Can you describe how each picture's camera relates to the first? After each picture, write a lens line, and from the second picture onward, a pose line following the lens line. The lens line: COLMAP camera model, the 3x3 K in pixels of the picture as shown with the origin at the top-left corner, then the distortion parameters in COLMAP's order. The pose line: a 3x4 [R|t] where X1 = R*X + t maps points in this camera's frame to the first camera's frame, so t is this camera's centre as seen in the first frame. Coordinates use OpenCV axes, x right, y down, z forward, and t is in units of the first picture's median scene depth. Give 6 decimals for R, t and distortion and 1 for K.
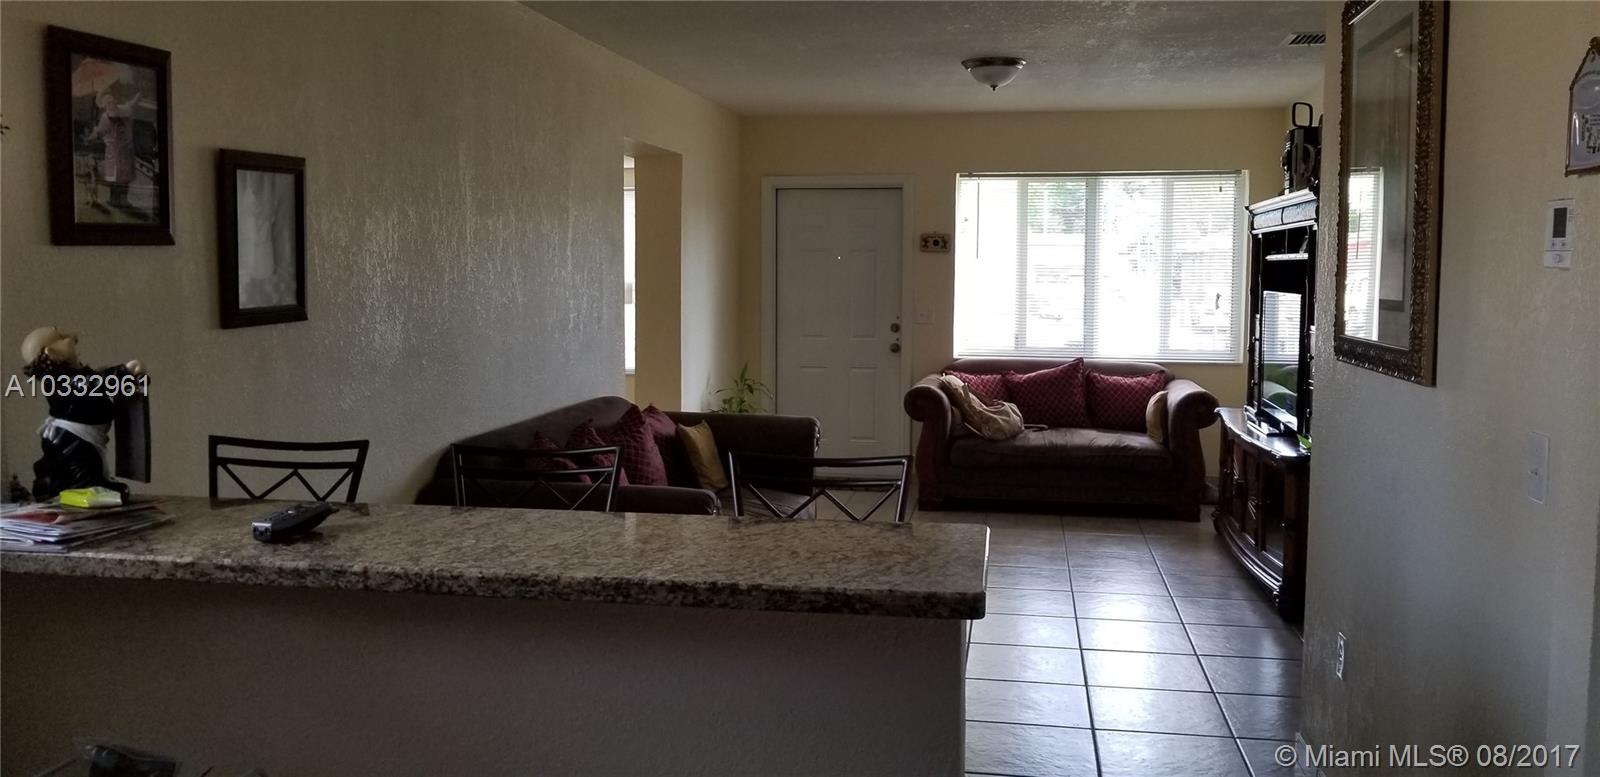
lens RADIAL K [[1291.6, 0, 798.4], [0, 1291.6, 359.7], [0, 0, 1]] dist [0.002740, 0.000639]
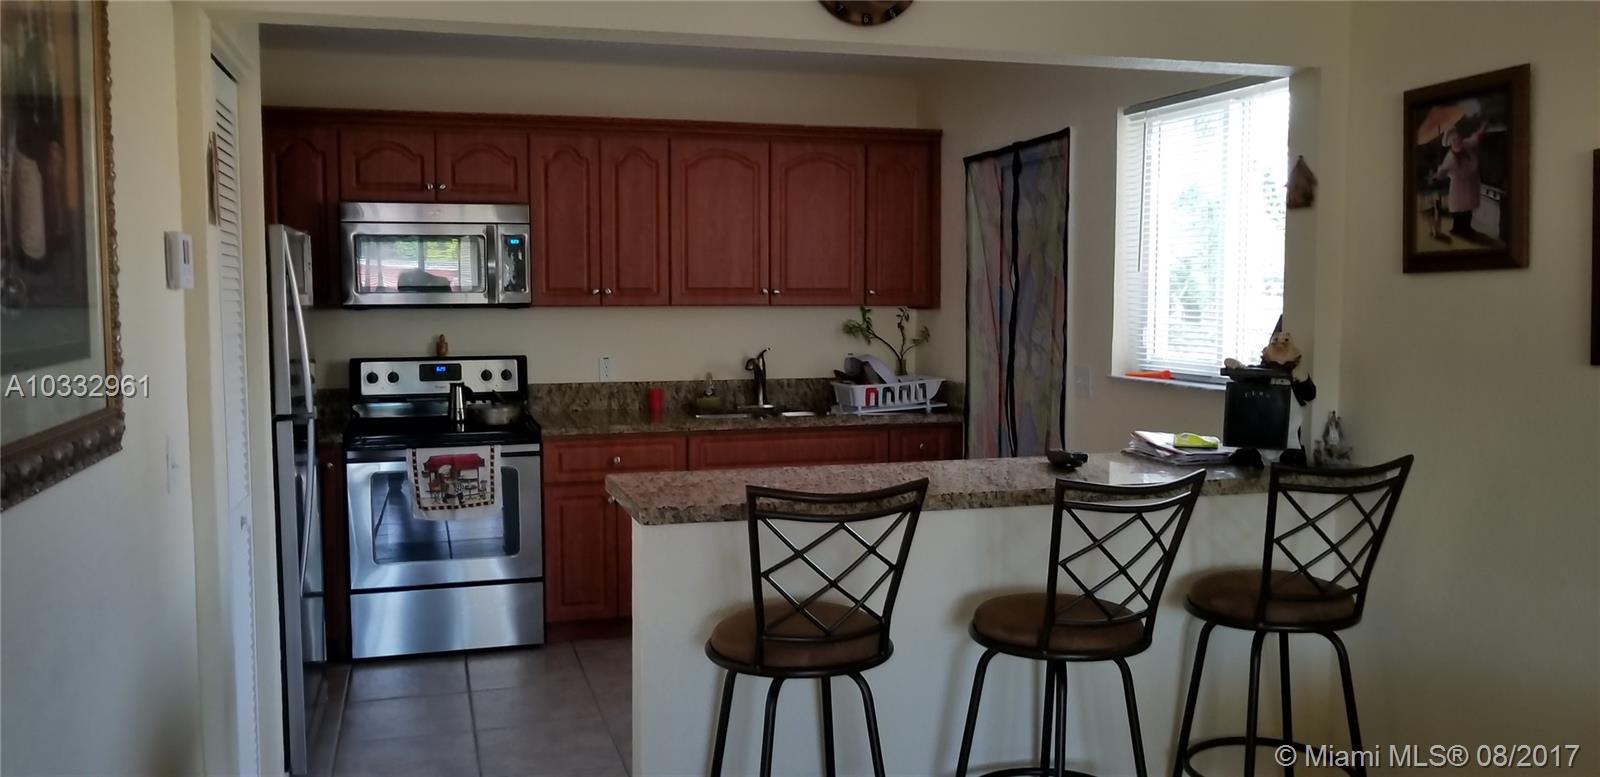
lens RADIAL K [[1270.1, 0, 800.0], [0, 1270.1, 388.5], [0, 0, 1]] dist [-0.002356, -0.000726]
pose [[-0.896038, 0.031602, -0.442852, 0.444634], [-0.032357, 0.990163, 0.136127, -0.117979], [0.442798, 0.136305, -0.886201, 1.721736]]
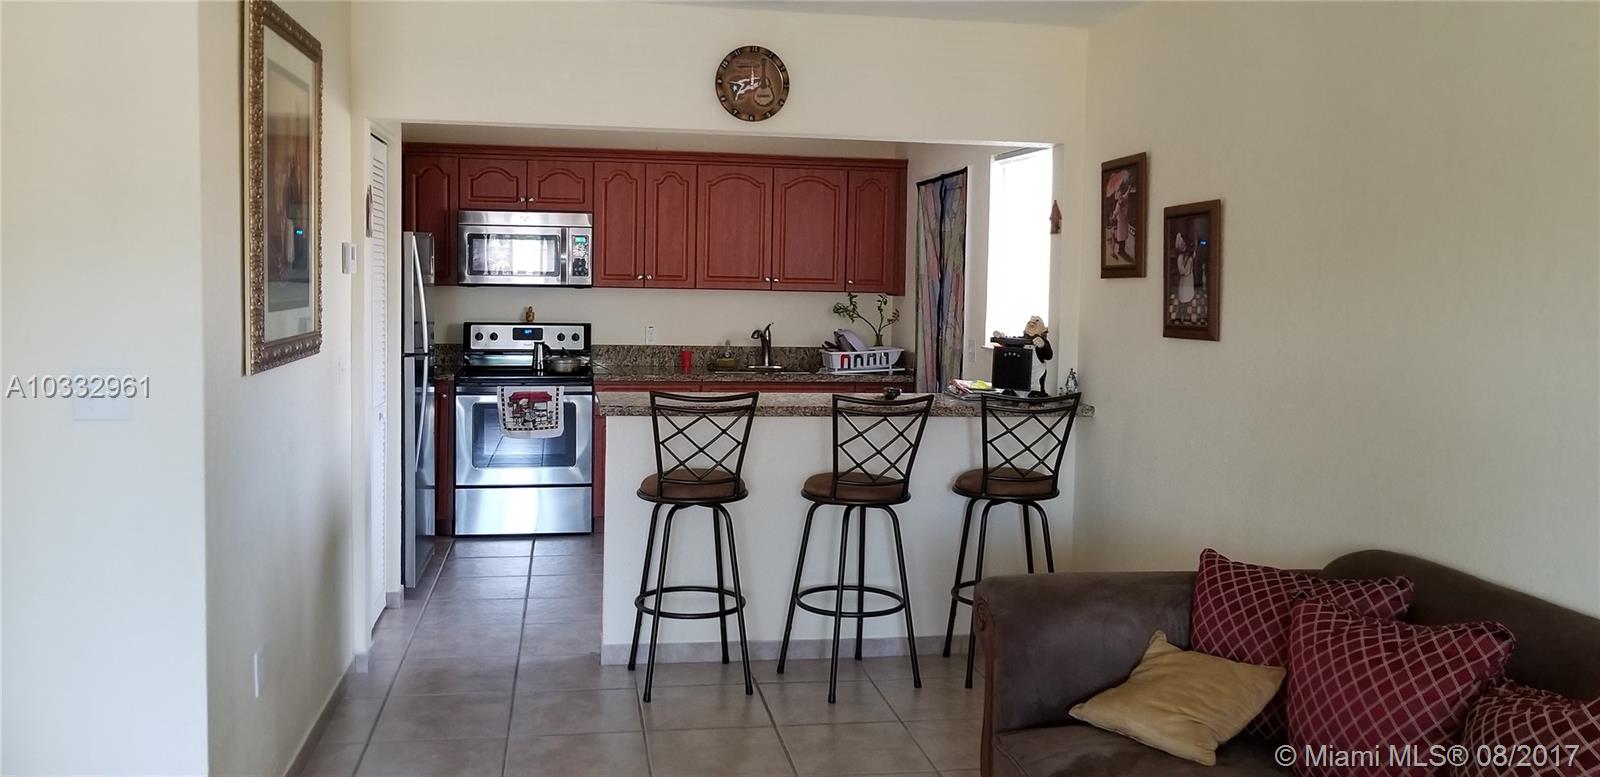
lens RADIAL K [[1291.6, 0, 798.4], [0, 1291.6, 359.7], [0, 0, 1]] dist [0.002740, 0.000639]
pose [[-0.941060, 0.000145, -0.338240, 0.456063], [-0.046413, 0.990486, 0.129554, -0.183223], [0.335041, 0.137616, -0.932099, 2.480901]]
